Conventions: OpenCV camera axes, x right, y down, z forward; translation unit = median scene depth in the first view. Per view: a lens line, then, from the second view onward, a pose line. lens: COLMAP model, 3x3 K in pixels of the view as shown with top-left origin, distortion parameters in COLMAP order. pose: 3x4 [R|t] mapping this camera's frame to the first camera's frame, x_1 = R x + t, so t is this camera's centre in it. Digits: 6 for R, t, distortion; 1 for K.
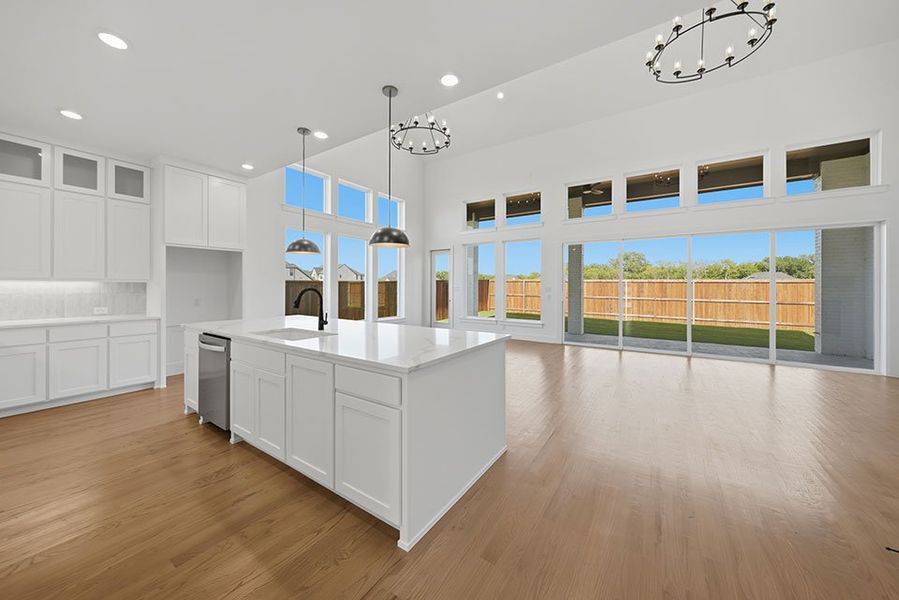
lens RADIAL K [[318.3, 0, 448.5], [0, 318.3, 285.9], [0, 0, 1]] dist [0.001676, 0.000281]
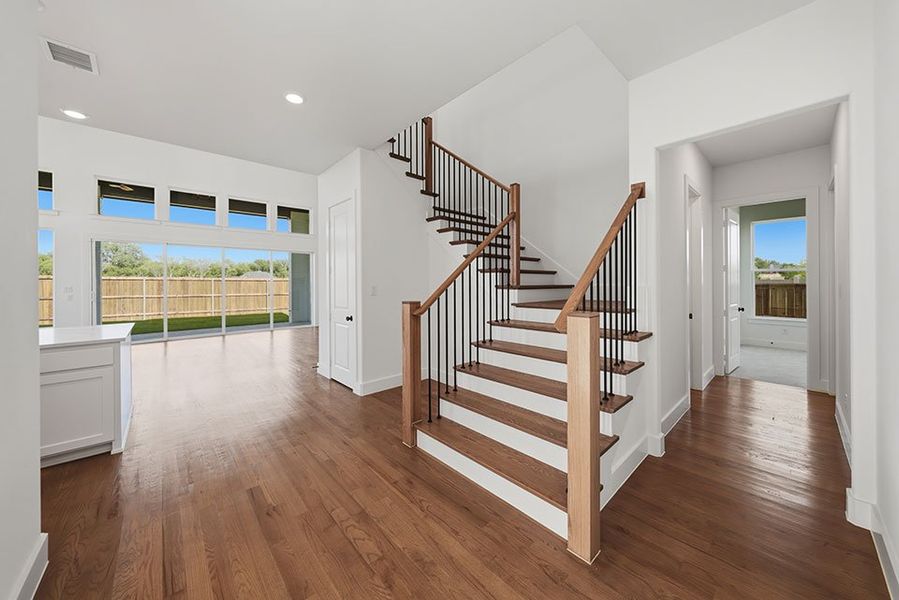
lens RADIAL K [[318.3, 0, 445.2], [0, 318.3, 282.5], [0, 0, 1]] dist [0.001676, 0.000281]
pose [[0.245863, -0.003890, 0.969297, -0.215396], [0.004610, 0.999985, 0.002844, -0.004032], [-0.969294, 0.003769, 0.245877, -0.167348]]
